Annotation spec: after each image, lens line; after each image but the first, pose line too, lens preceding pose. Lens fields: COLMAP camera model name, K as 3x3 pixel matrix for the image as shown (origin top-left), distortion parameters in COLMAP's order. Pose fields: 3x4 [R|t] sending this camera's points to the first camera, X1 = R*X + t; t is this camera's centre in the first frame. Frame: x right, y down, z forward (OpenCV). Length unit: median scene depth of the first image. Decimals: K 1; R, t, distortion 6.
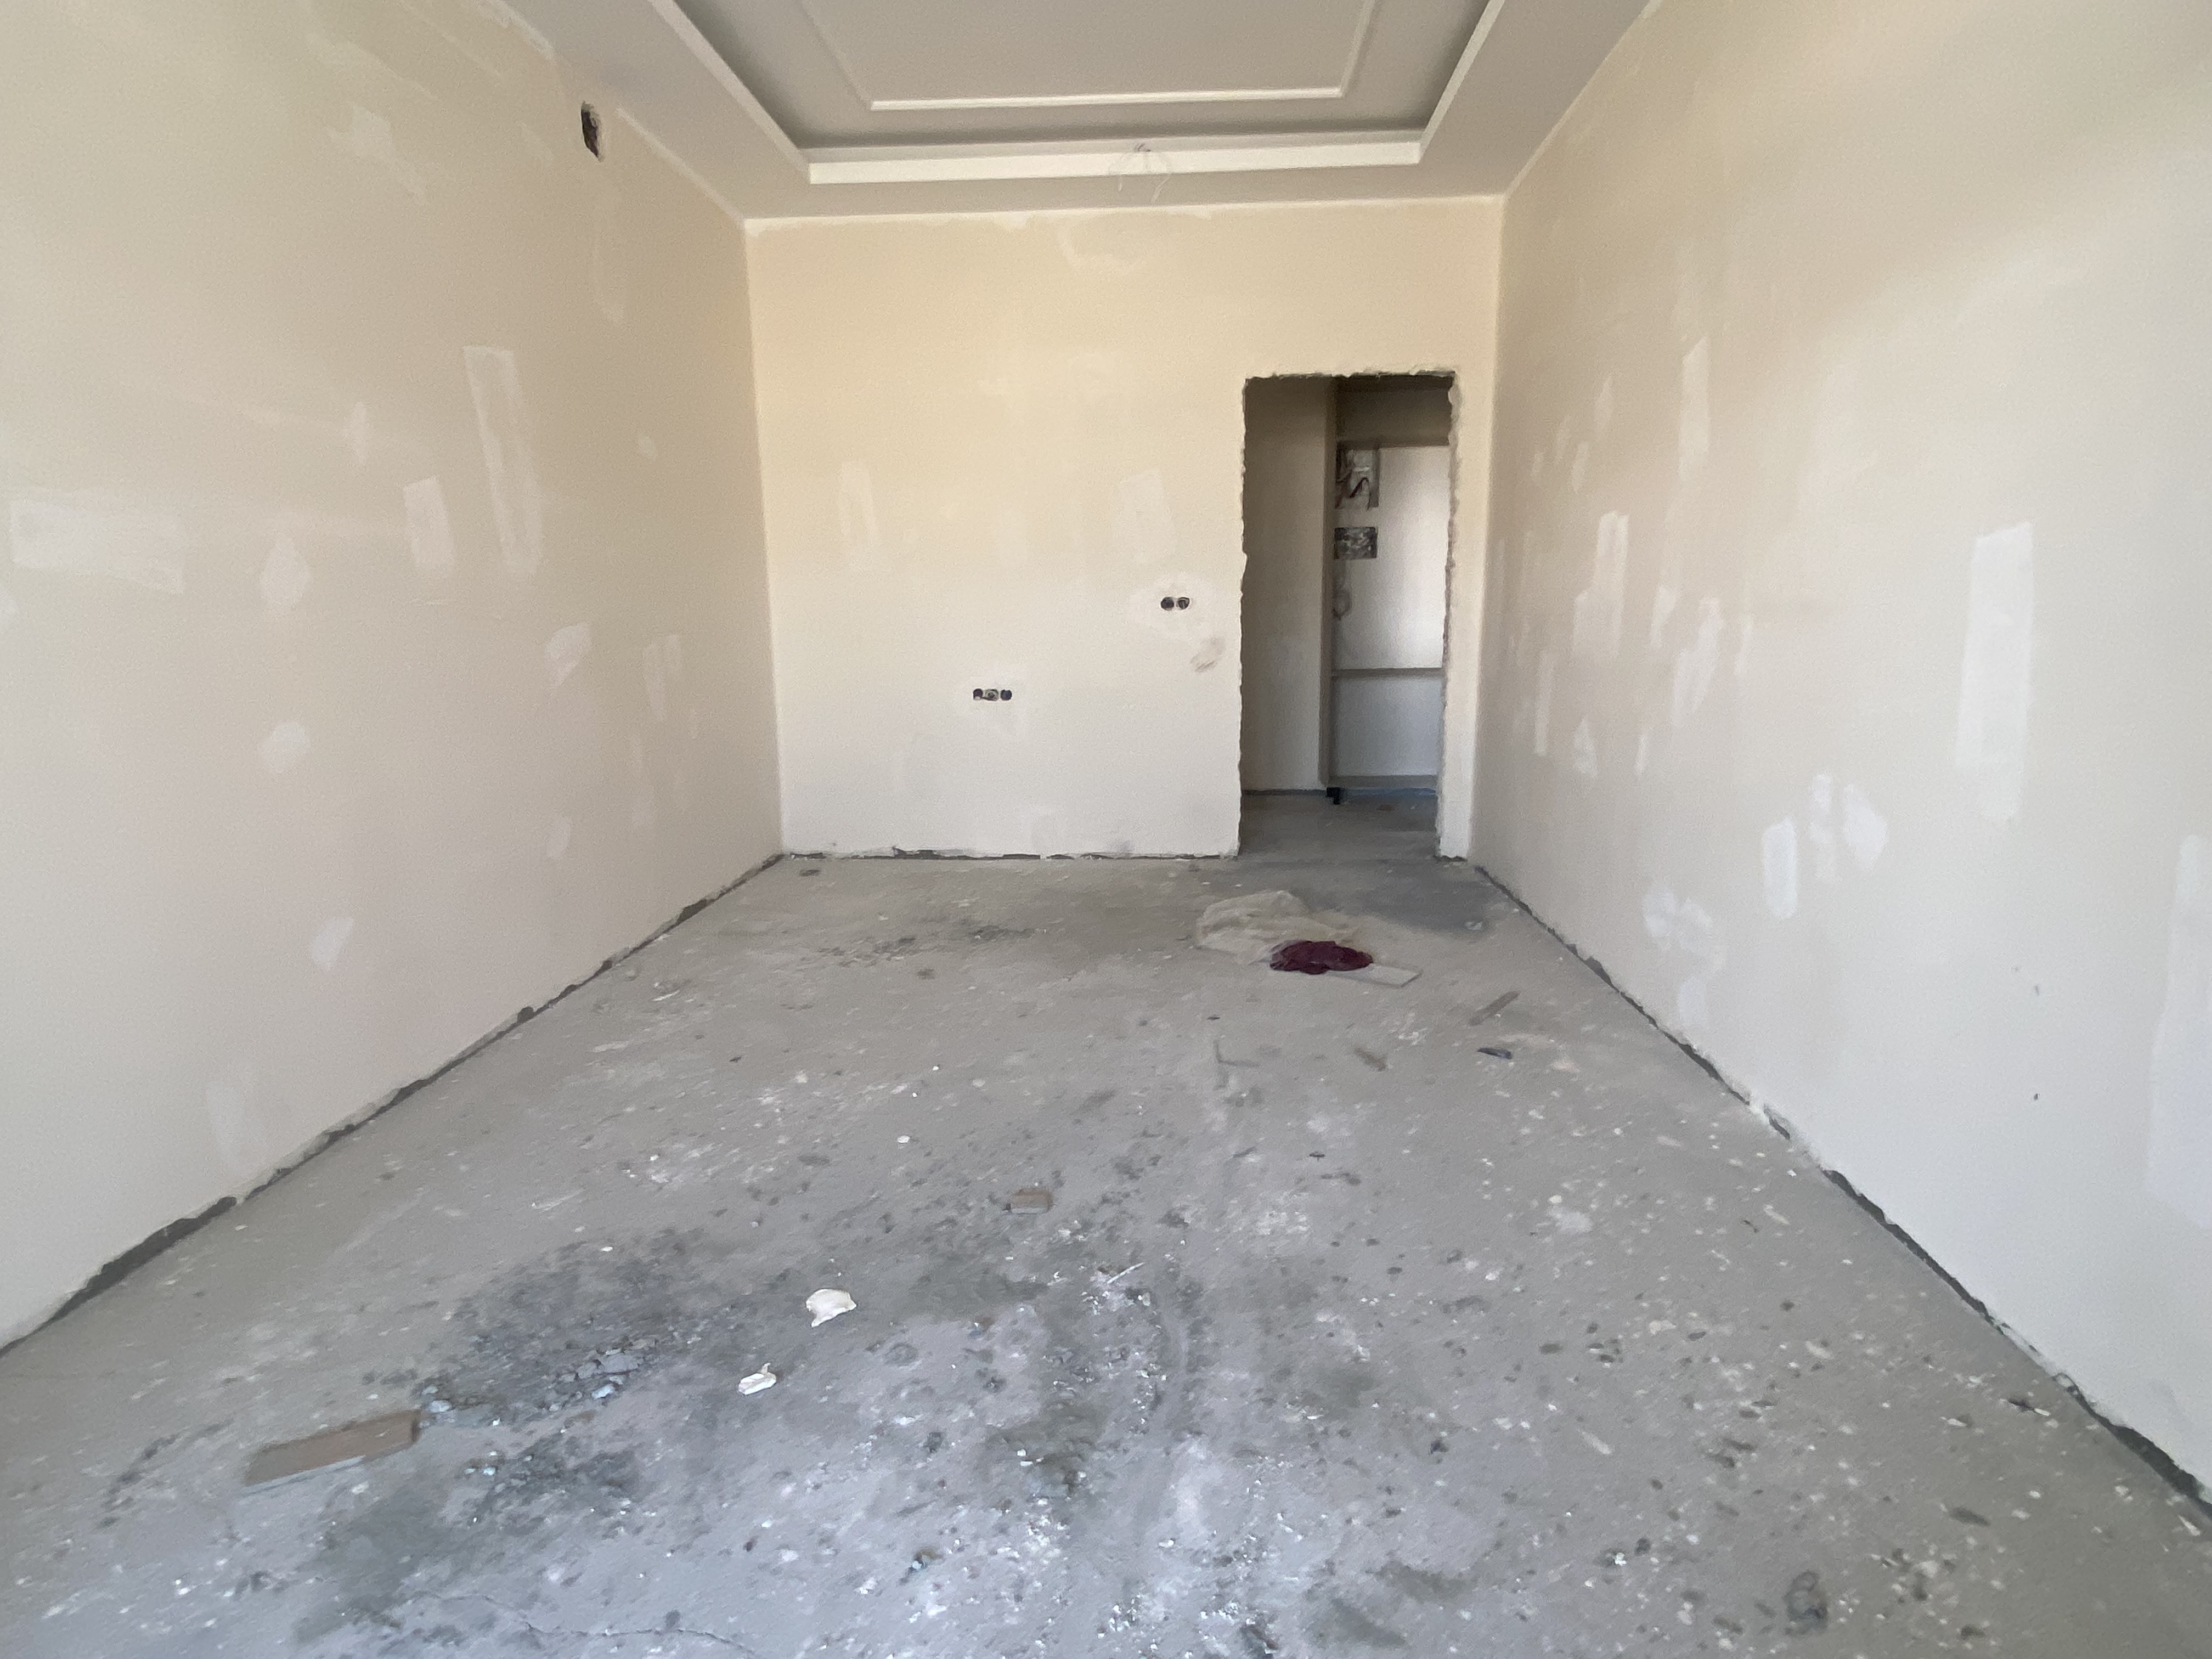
lens RADIAL K [[1208.6, 0, 1096.8], [0, 1208.6, 818.2], [0, 0, 1]] dist [0.052466, -0.051660]
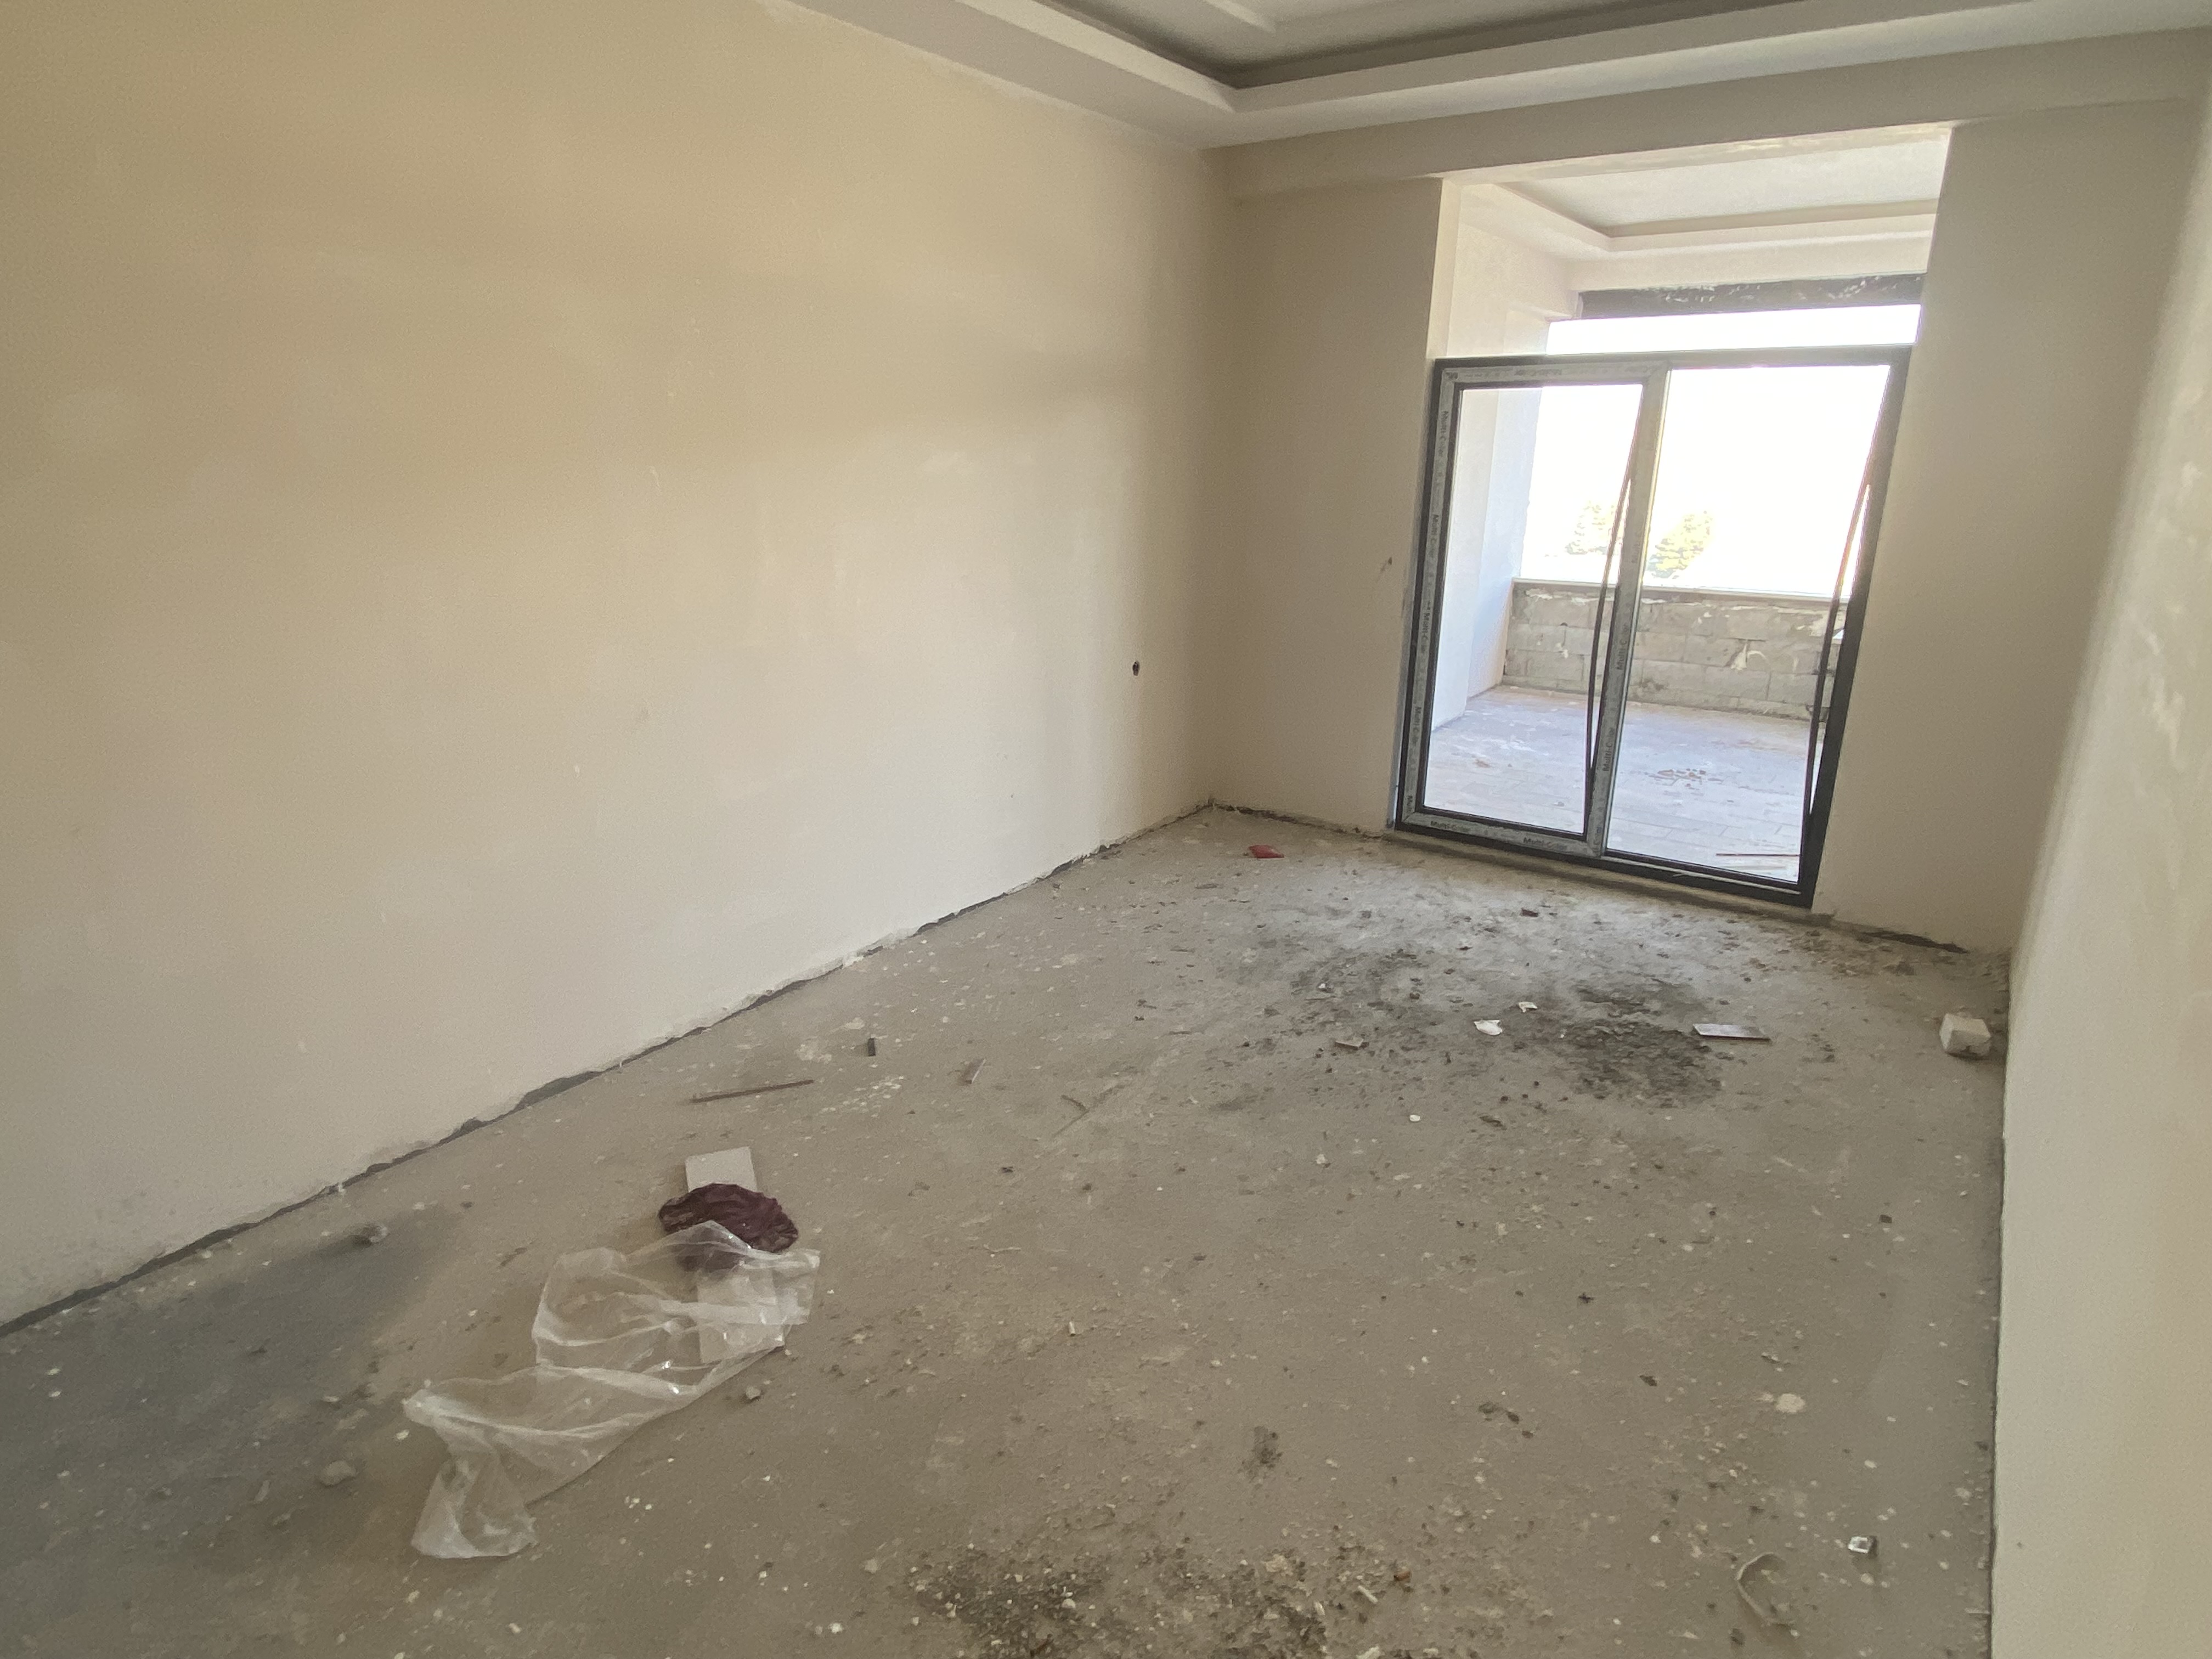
lens RADIAL K [[1222.5, 0, 1107.3], [0, 1222.5, 790.2], [0, 0, 1]] dist [0.071993, -0.079512]
pose [[-0.853200, -0.133430, 0.504229, -0.418618], [0.092424, 0.912751, 0.397924, -0.478776], [-0.513331, 0.386111, -0.766427, 1.751849]]
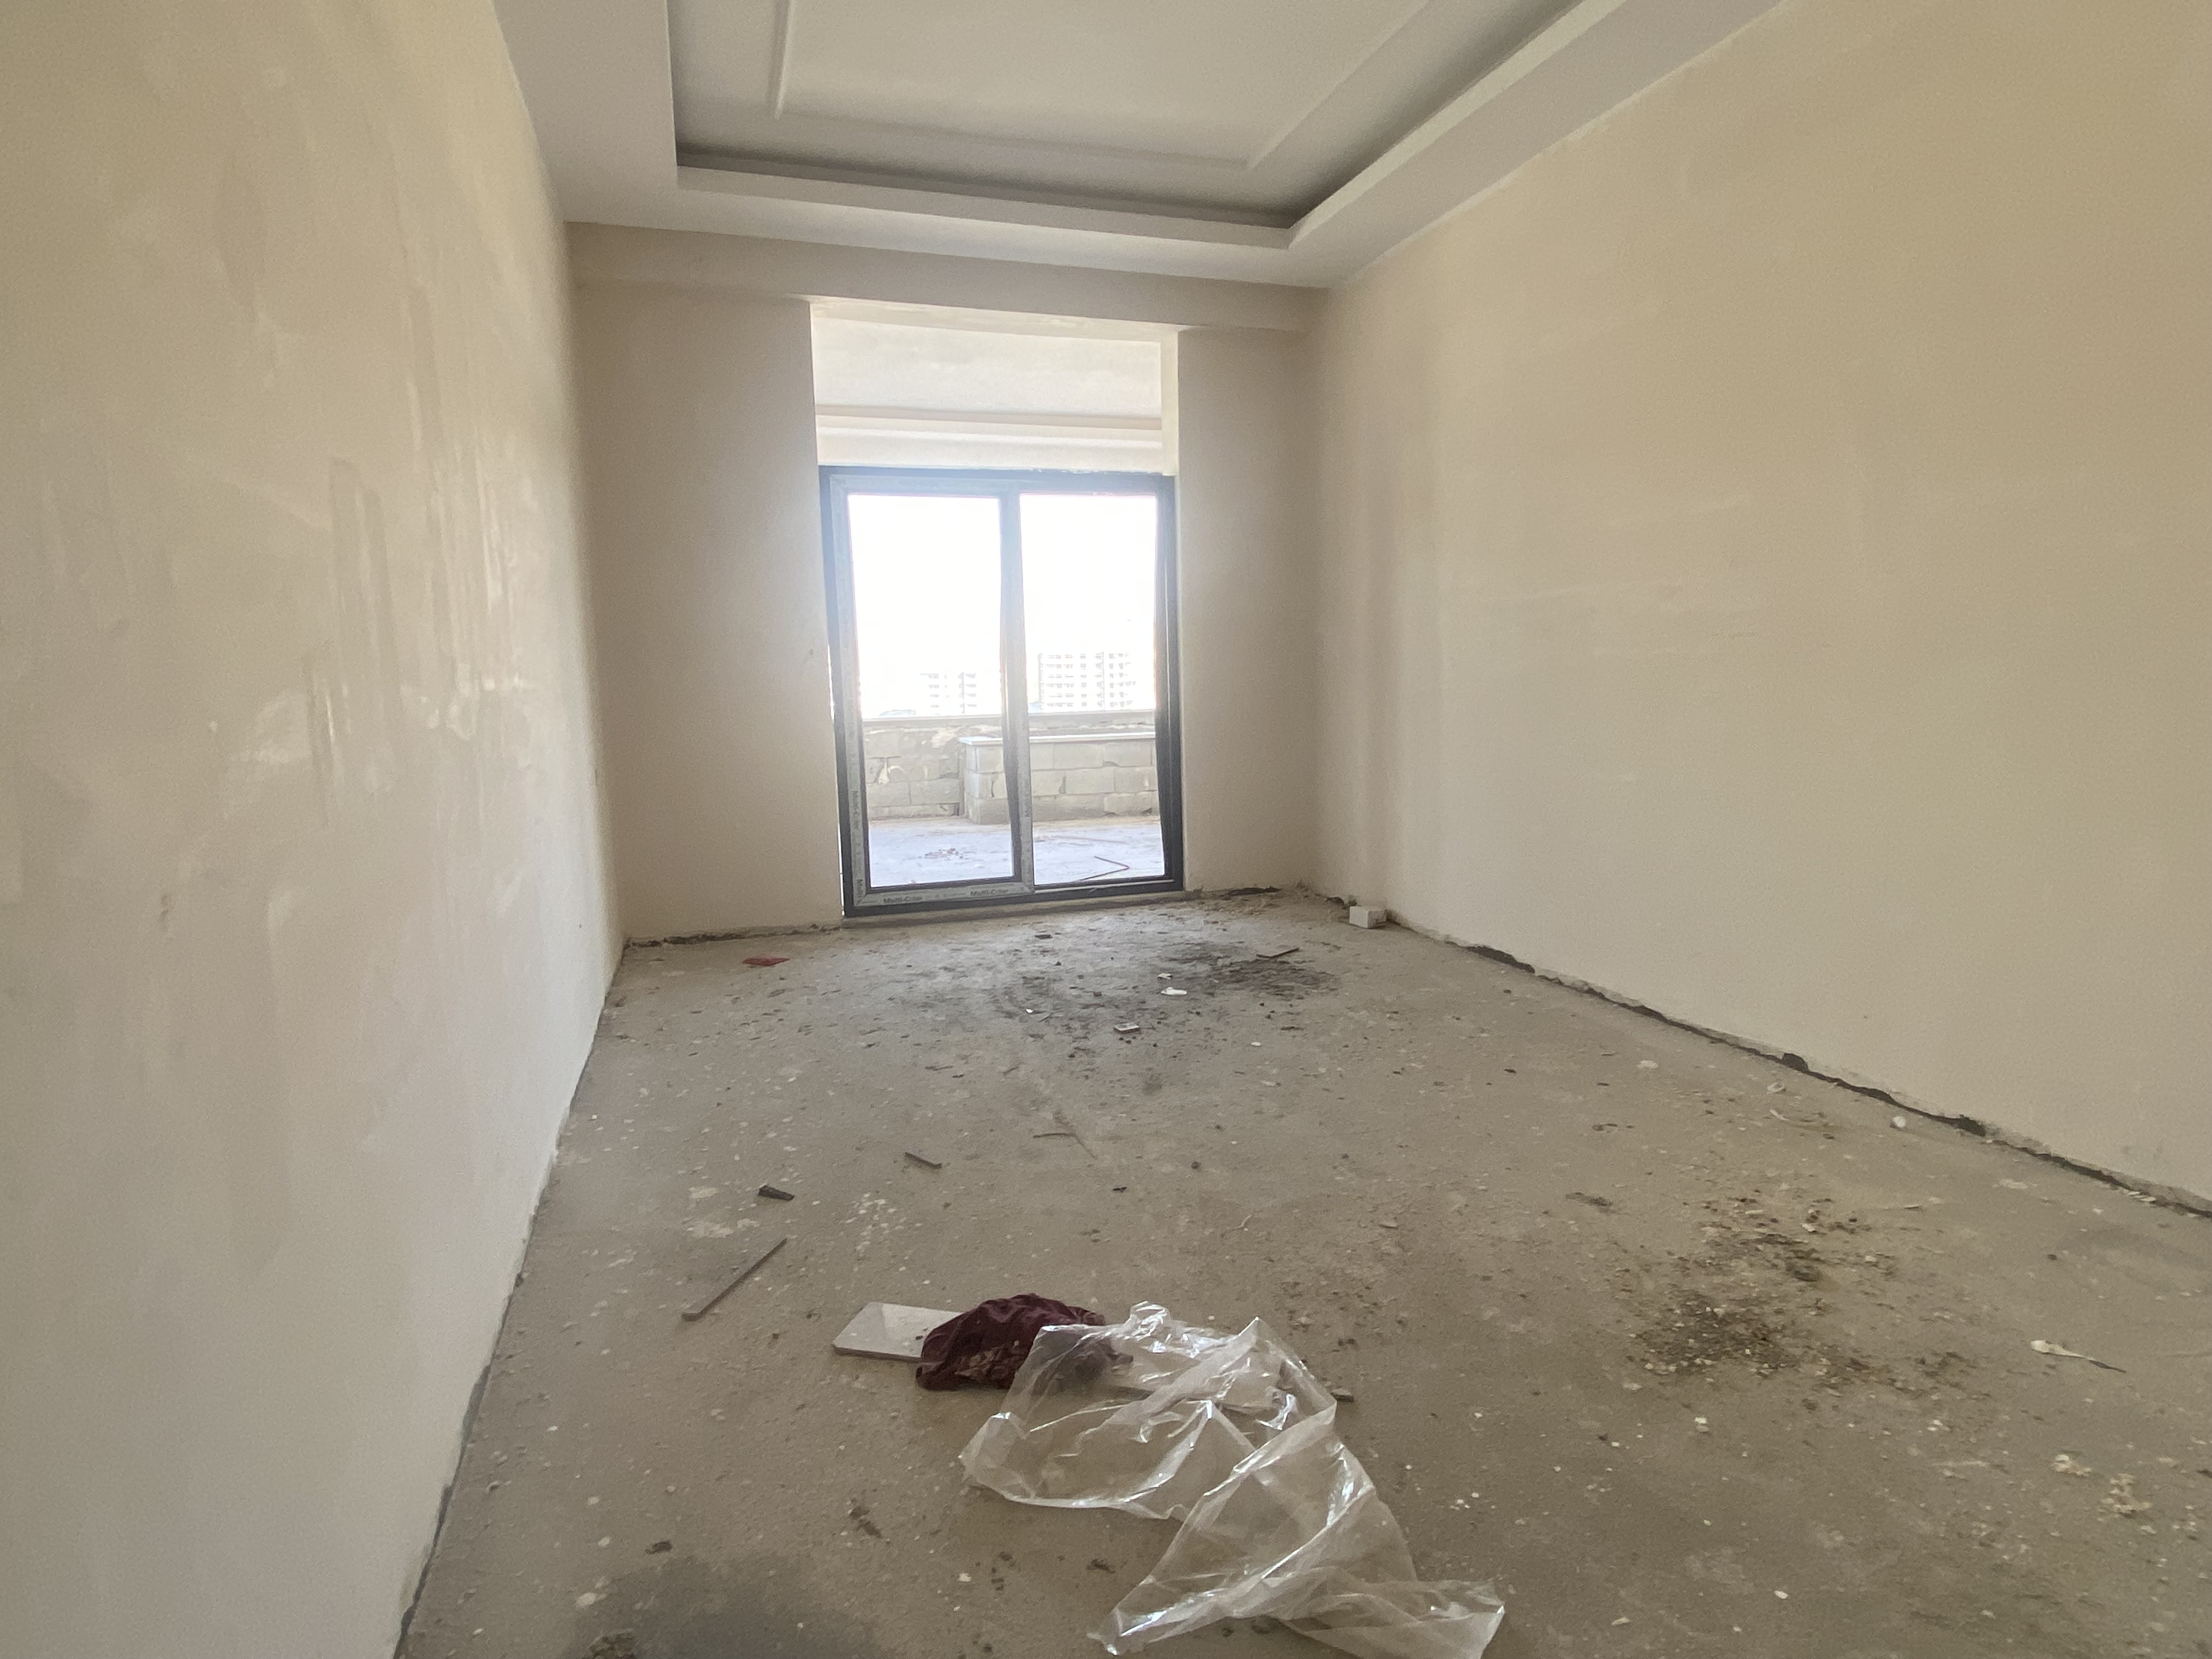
lens RADIAL K [[1202.7, 0, 1111.9], [0, 1202.7, 803.2], [0, 0, 1]] dist [0.110496, -0.133432]
pose [[-0.927081, 0.075515, -0.367176, 0.422340], [-0.029447, 0.961802, 0.272159, -0.324631], [0.373703, 0.263125, -0.889444, 1.865181]]
